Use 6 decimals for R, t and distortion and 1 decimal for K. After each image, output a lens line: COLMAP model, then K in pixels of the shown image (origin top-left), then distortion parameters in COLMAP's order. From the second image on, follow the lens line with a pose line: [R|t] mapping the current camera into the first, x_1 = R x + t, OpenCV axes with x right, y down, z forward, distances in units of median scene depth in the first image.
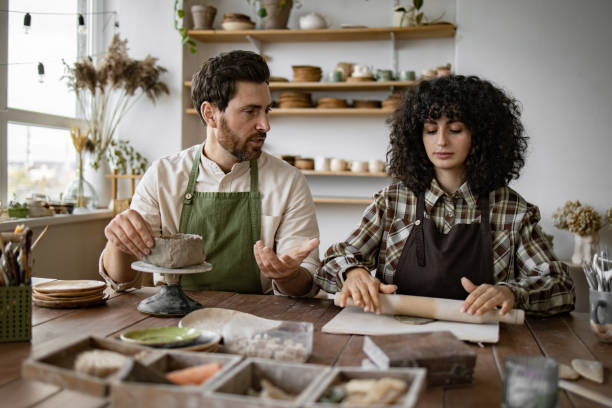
lens RADIAL K [[669.8, 0, 288.7], [0, 669.8, 201.8], [0, 0, 1]] dist [-0.069812, 0.000000]
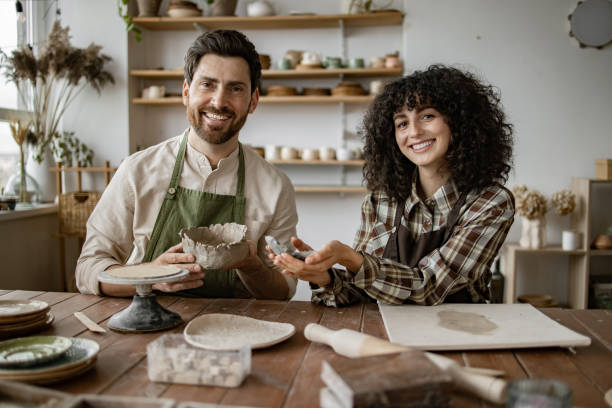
lens RADIAL K [[616.4, 0, 304.5], [0, 616.4, 201.6], [0, 0, 1]] dist [-0.071559, 0.000000]
pose [[0.994591, -0.024043, 0.101045, 0.002102], [0.021127, 0.999332, 0.029828, -0.010472], [-0.101694, -0.027532, 0.994435, 0.085405]]
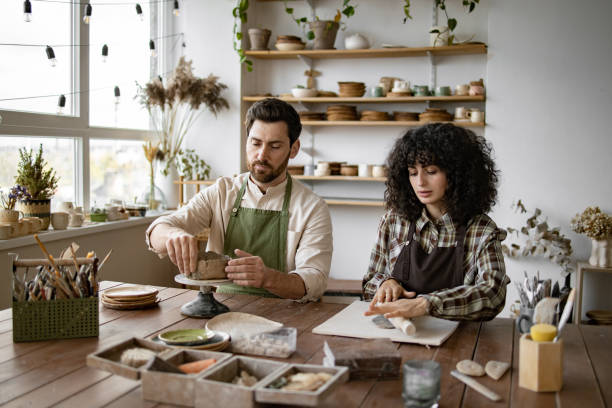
lens RADIAL K [[669.8, 0, 304.1], [0, 669.8, 199.2], [0, 0, 1]] dist [-0.069812, 0.000000]
pose [[0.994942, 0.003638, -0.100386, 0.062920], [-0.000908, 0.999629, 0.027235, -0.040612], [0.100447, -0.027007, 0.994576, -0.118740]]
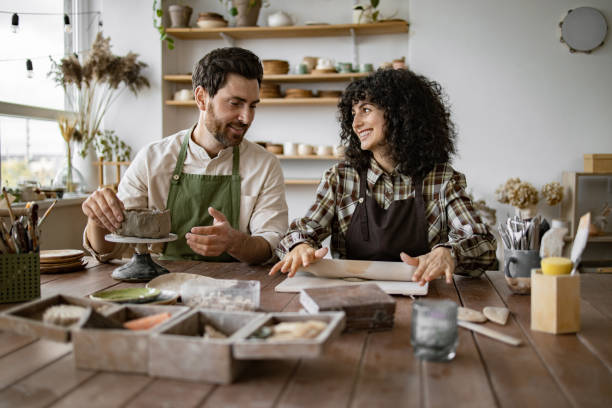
lens RADIAL K [[616.4, 0, 304.6], [0, 616.4, 203.2], [0, 0, 1]] dist [-0.071559, 0.000000]
pose [[0.998581, -0.019358, 0.049616, 0.021067], [0.018103, 0.999508, 0.025623, 0.007457], [-0.050088, -0.024688, 0.998440, -0.018503]]
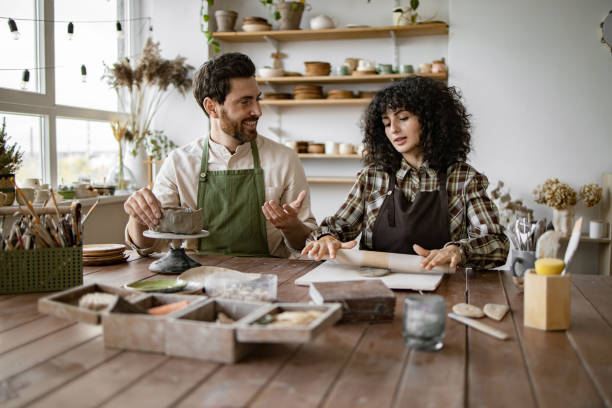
lens RADIAL K [[616.4, 0, 306.1], [0, 616.4, 207.9], [0, 0, 1]] dist [-0.071559, 0.000000]
pose [[0.999268, -0.010731, -0.036715, 0.045136], [0.012112, 0.999219, 0.037604, 0.004112], [0.036283, -0.038022, 0.998618, -0.049687]]
